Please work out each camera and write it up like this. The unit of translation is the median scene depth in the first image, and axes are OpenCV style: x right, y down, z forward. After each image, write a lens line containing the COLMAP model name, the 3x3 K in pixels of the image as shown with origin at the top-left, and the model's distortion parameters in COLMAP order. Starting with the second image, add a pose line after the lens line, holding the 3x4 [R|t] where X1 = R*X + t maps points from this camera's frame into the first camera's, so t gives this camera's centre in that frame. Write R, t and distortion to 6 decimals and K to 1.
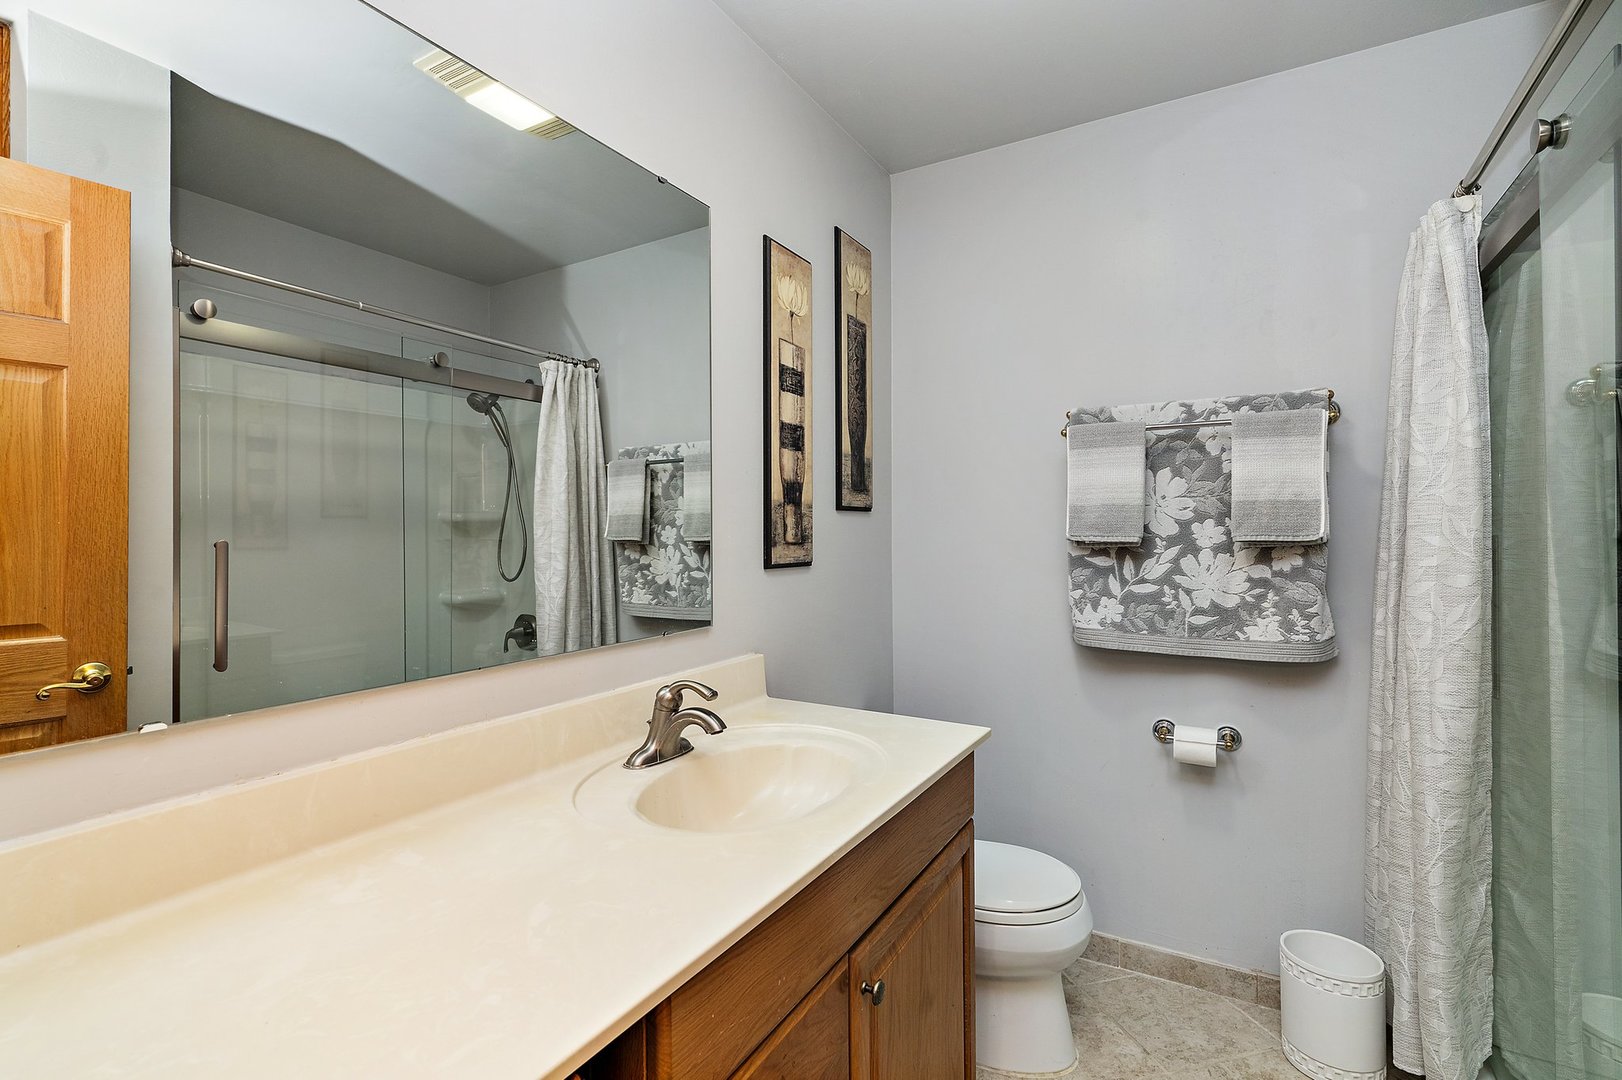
lens RADIAL K [[752.5, 0, 809.6], [0, 752.5, 537.9], [0, 0, 1]] dist [-0.009317, 0.000785]
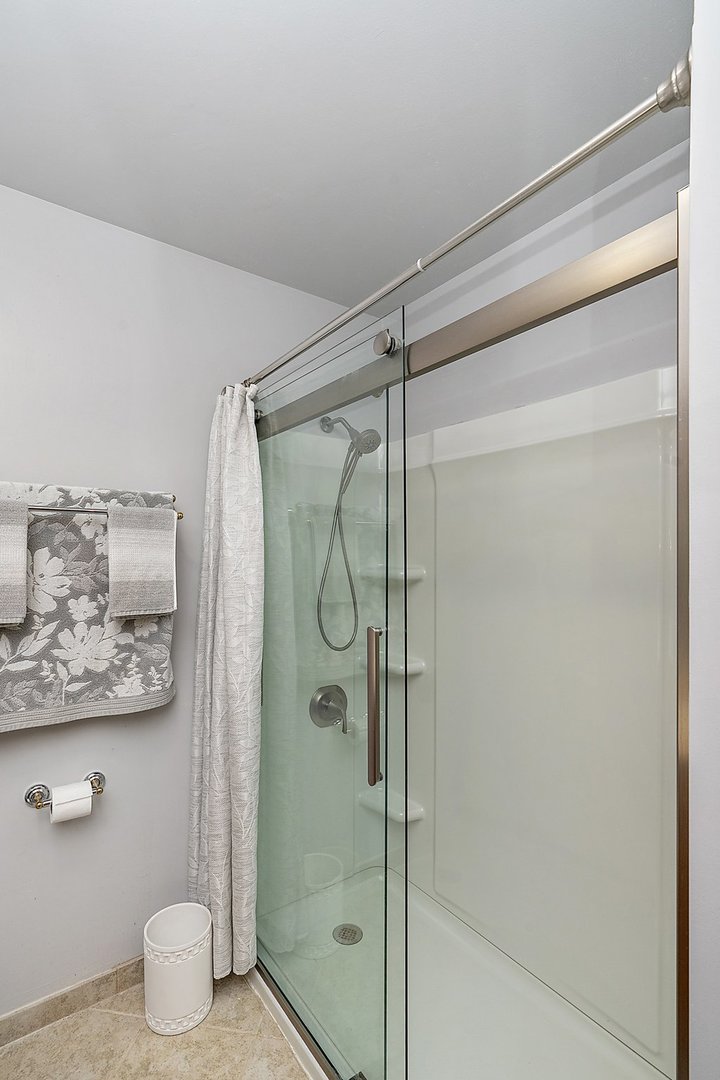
lens RADIAL K [[508.4, 0, 336.9], [0, 508.4, 559.8], [0, 0, 1]] dist [-0.008308, 0.001967]
pose [[0.417534, 0.002415, 0.908658, 0.002893], [0.000052, 0.999996, -0.002682, -0.076721], [-0.908661, 0.001167, 0.417533, 0.344012]]
